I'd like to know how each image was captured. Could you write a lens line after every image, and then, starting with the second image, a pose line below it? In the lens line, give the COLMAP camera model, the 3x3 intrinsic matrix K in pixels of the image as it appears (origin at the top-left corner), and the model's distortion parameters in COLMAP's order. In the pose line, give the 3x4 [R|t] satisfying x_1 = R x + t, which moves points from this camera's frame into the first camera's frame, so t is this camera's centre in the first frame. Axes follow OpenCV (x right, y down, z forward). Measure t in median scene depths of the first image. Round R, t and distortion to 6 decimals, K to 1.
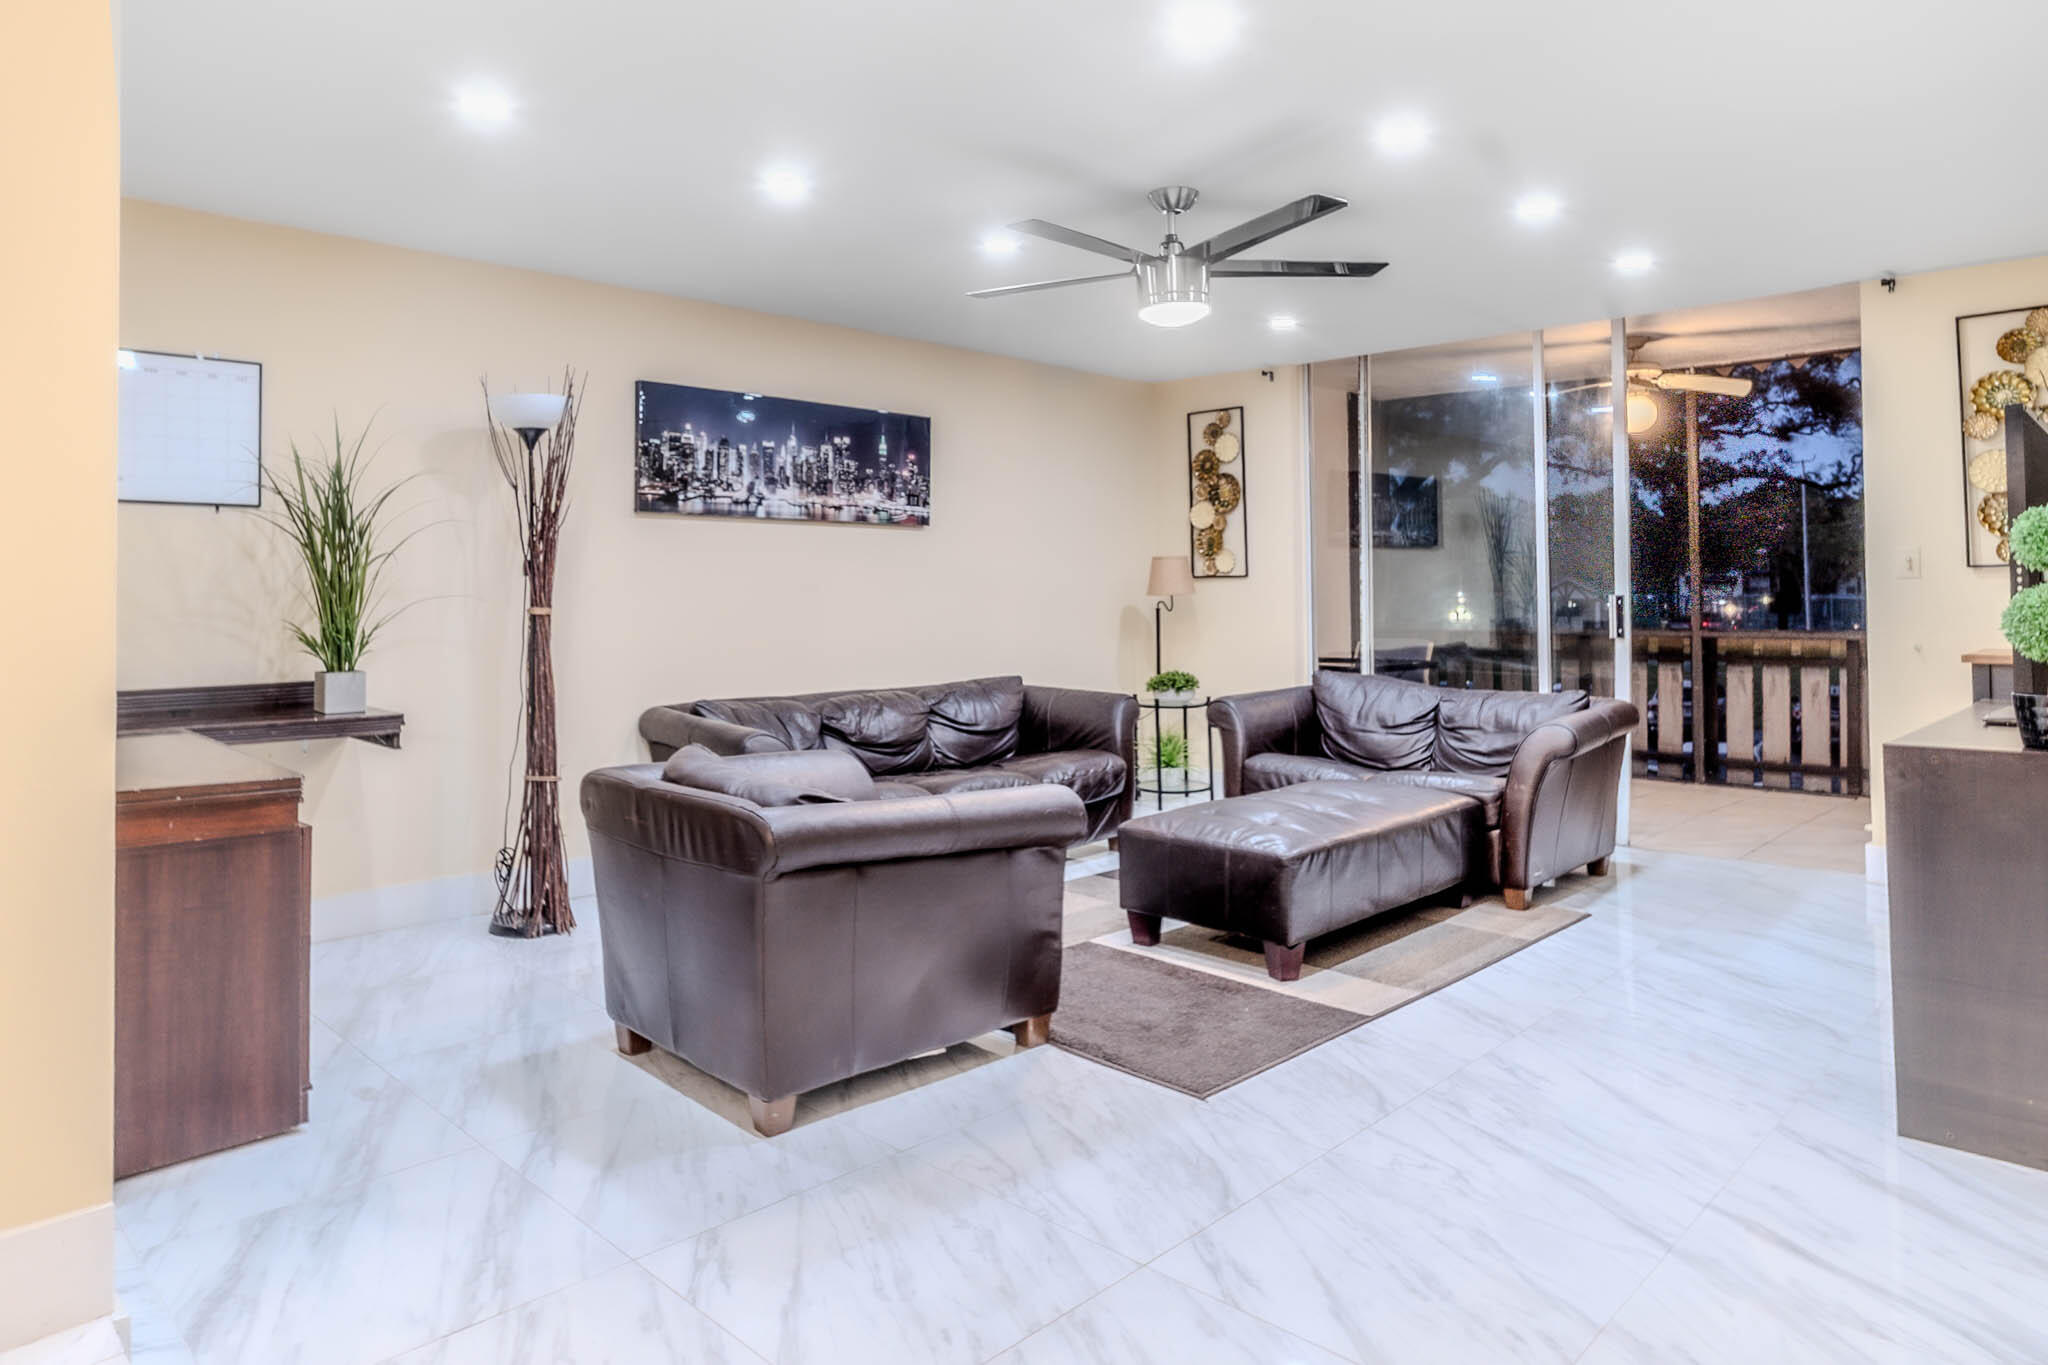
lens RADIAL K [[1257.7, 0, 954.8], [0, 1257.7, 546.2], [0, 0, 1]] dist [-0.066449, 0.046672]
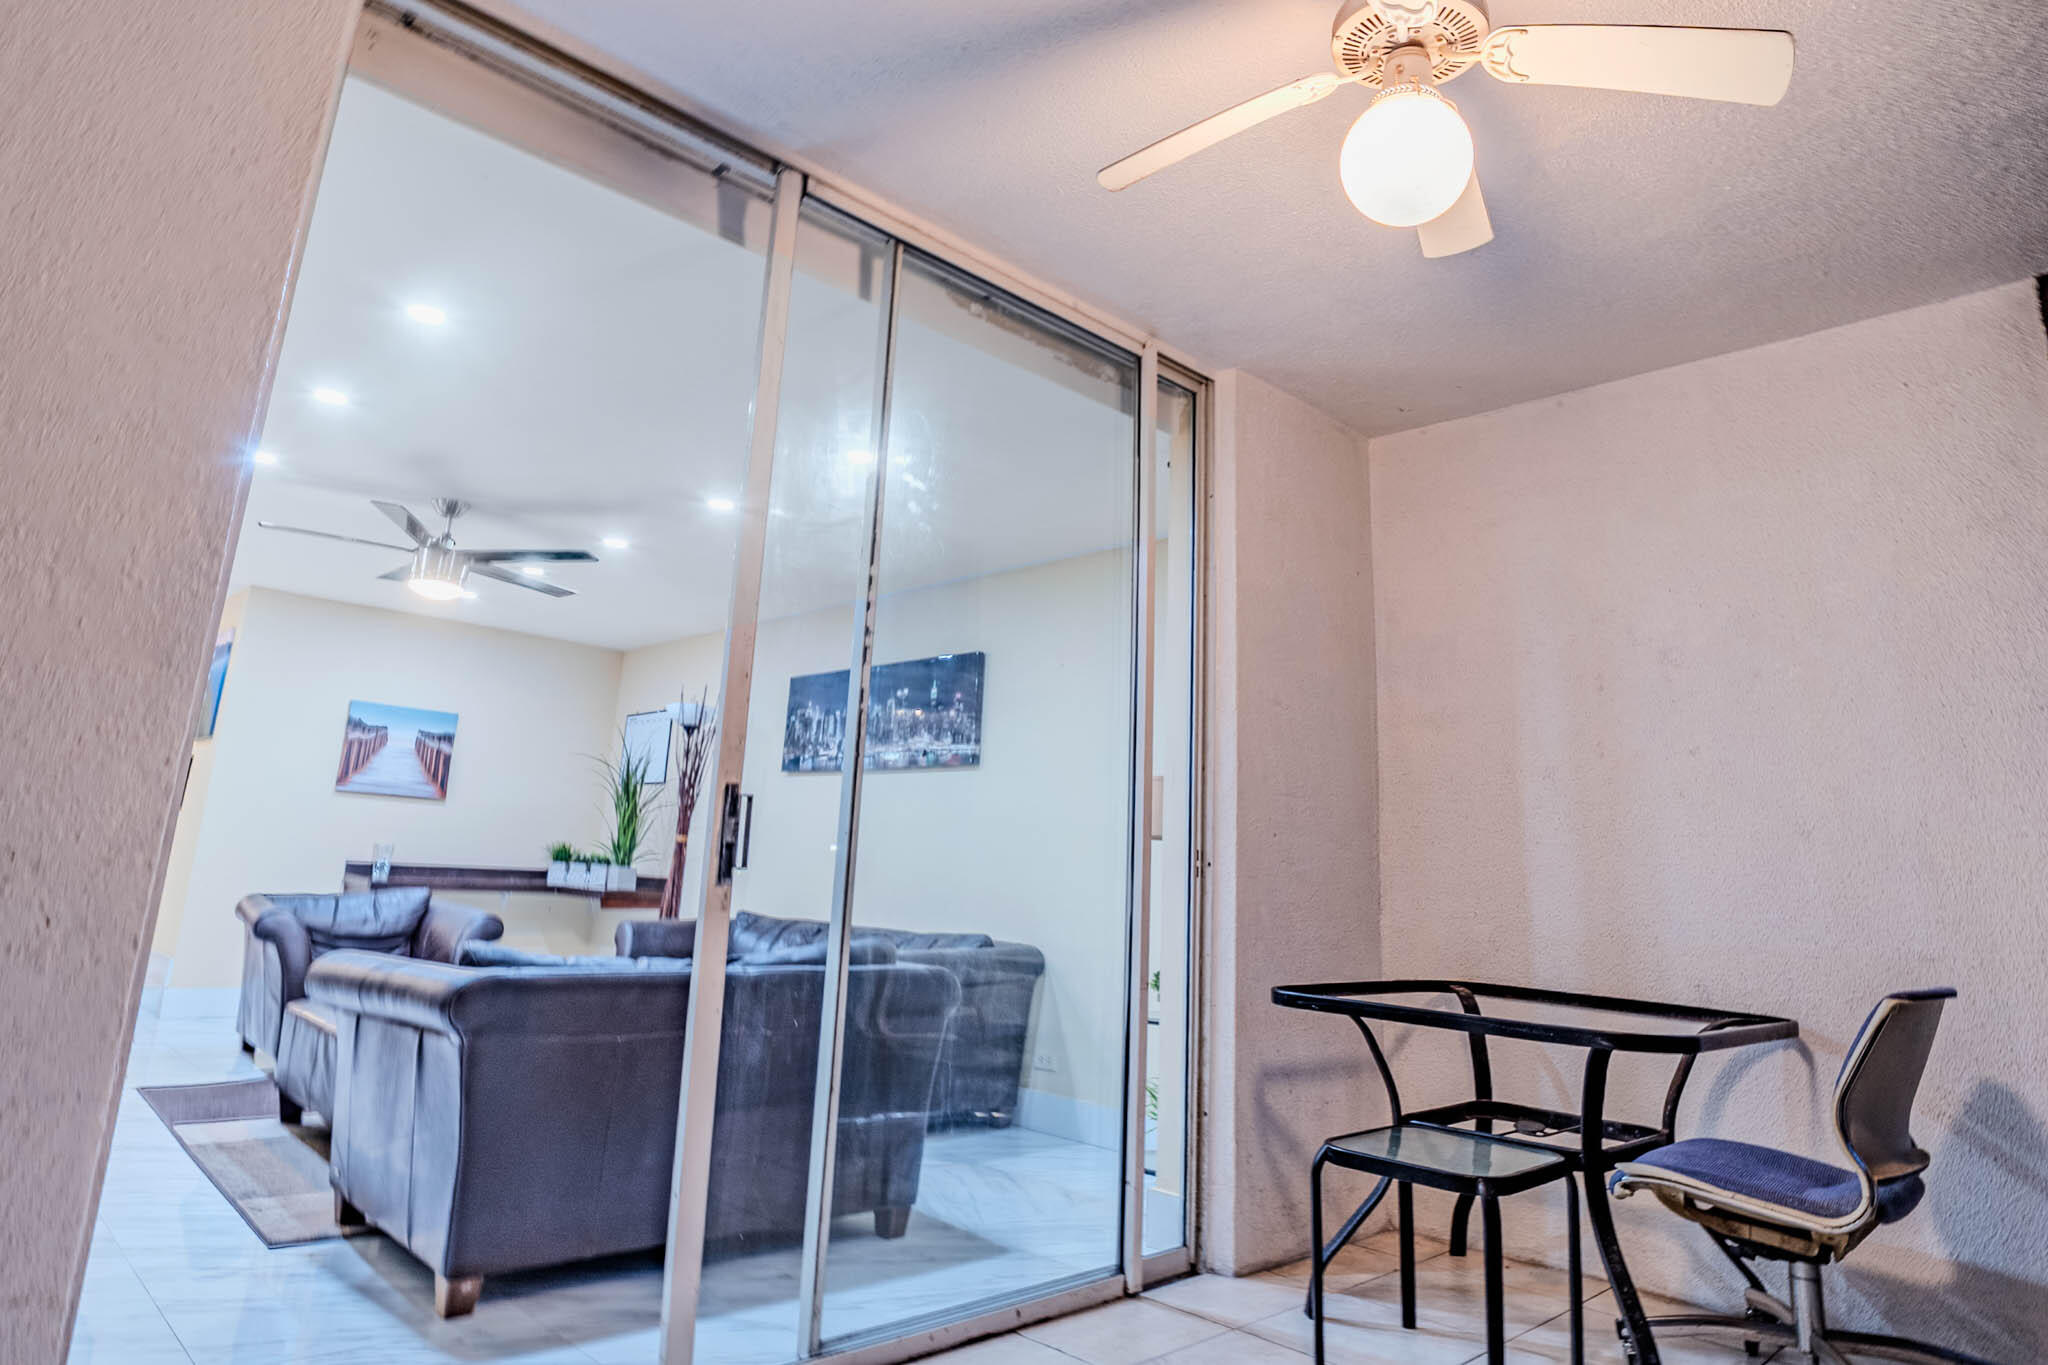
lens RADIAL K [[1208.0, 0, 990.9], [0, 1208.0, 539.7], [0, 0, 1]] dist [-0.040739, 0.013239]
pose [[-0.013348, -0.267093, -0.963578, 1.011603], [-0.015419, 0.963605, -0.266887, 0.071420], [0.999792, 0.011295, -0.016981, 1.147892]]
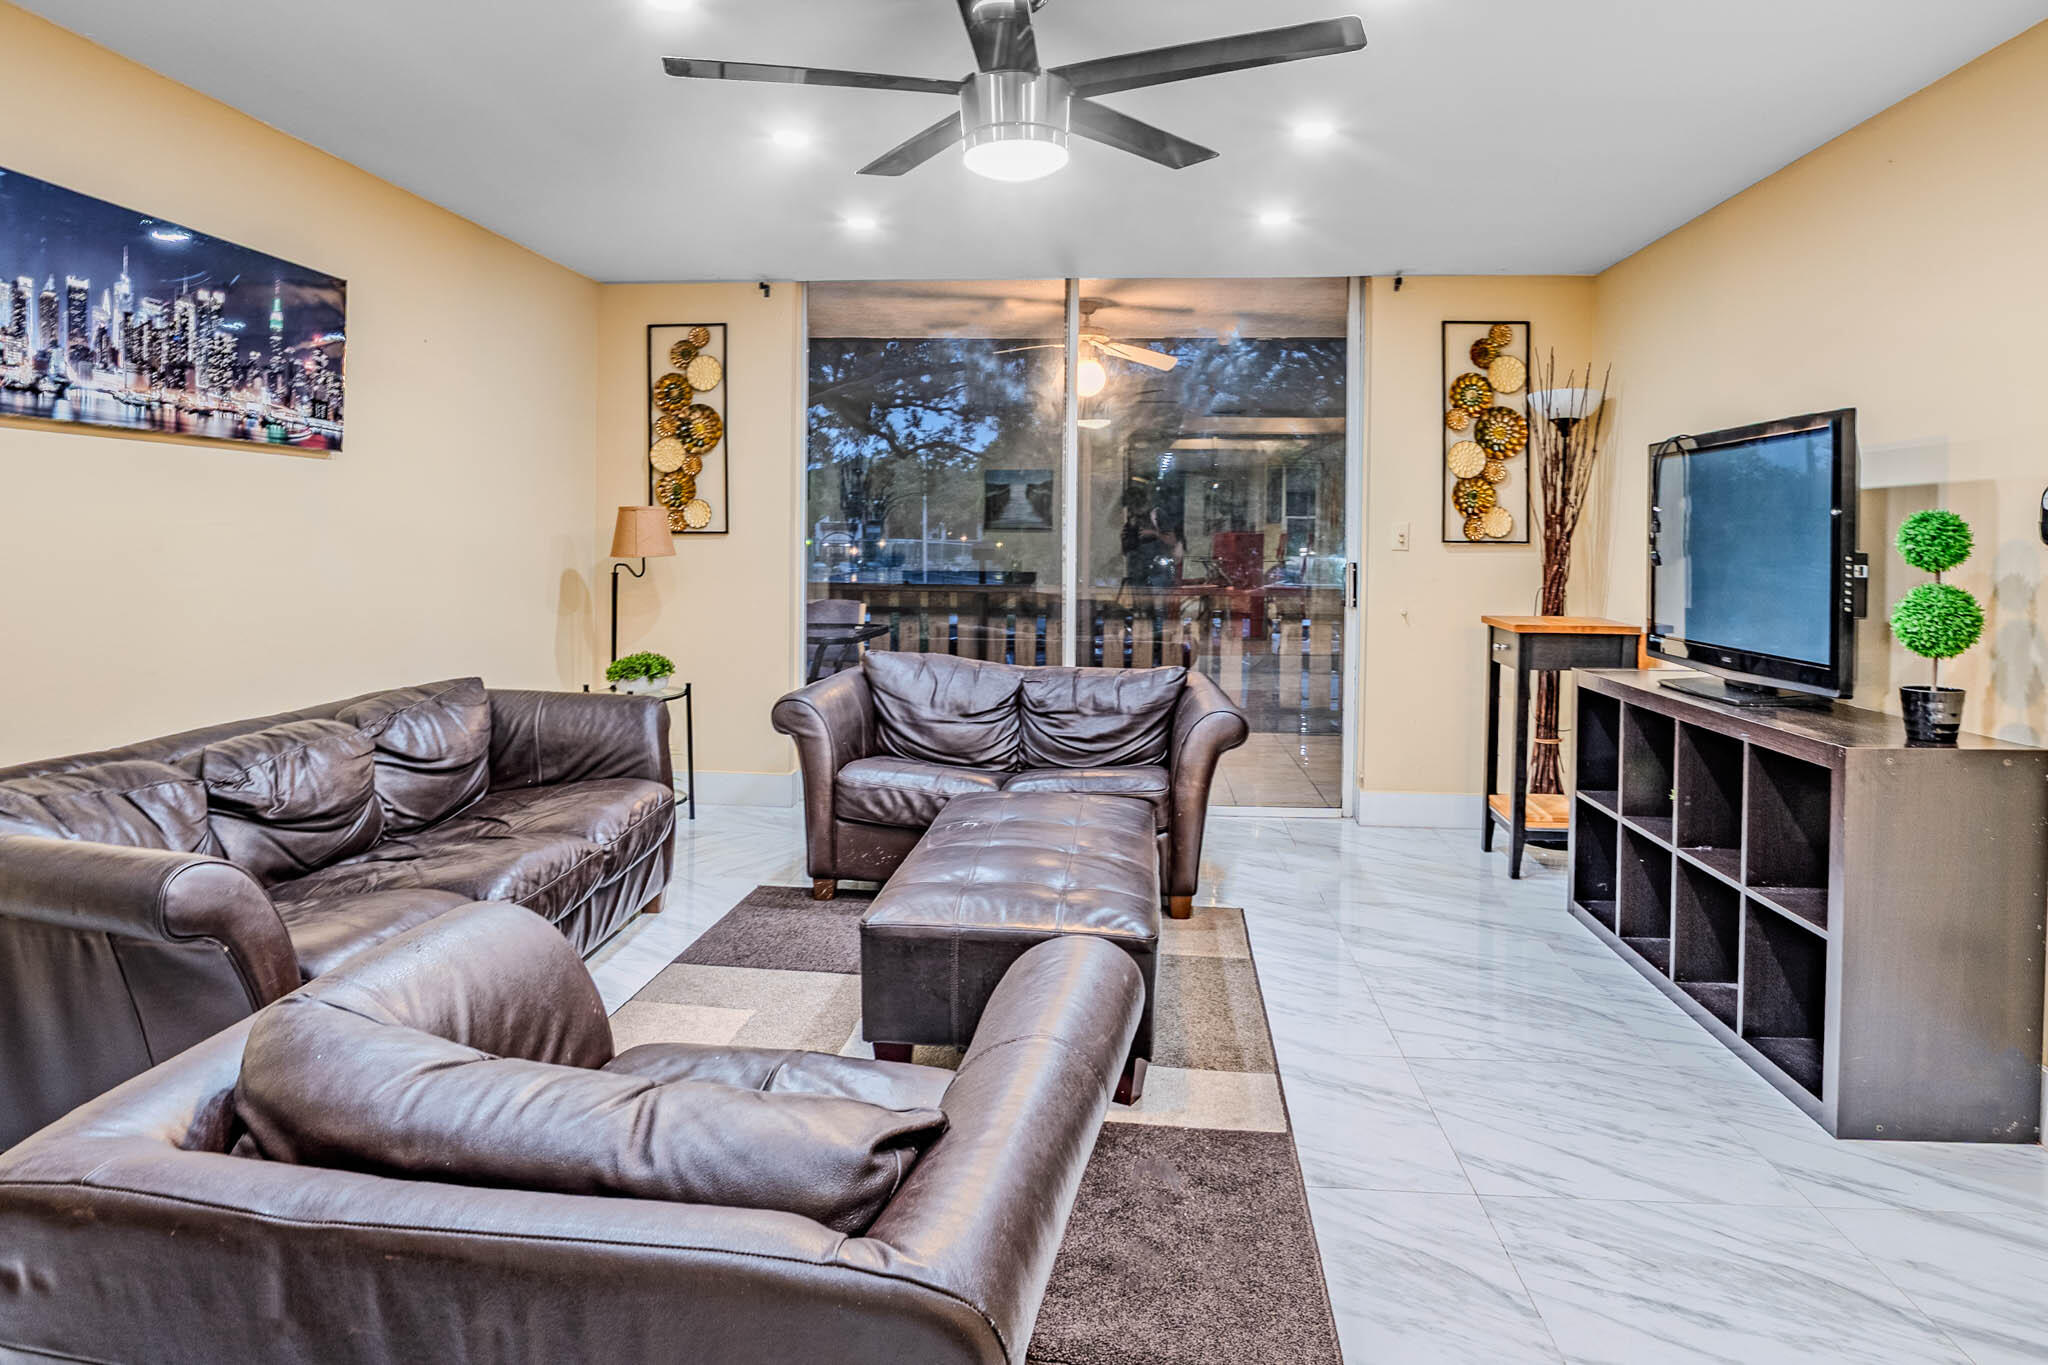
lens RADIAL K [[1203.3, 0, 1016.7], [0, 1203.3, 558.0], [0, 0, 1]] dist [-0.043207, 0.014242]
pose [[0.759332, -0.000054, 0.650703, -0.170008], [-0.038048, 0.998285, 0.044482, -0.002469], [-0.649590, -0.058534, 0.758028, 0.357087]]
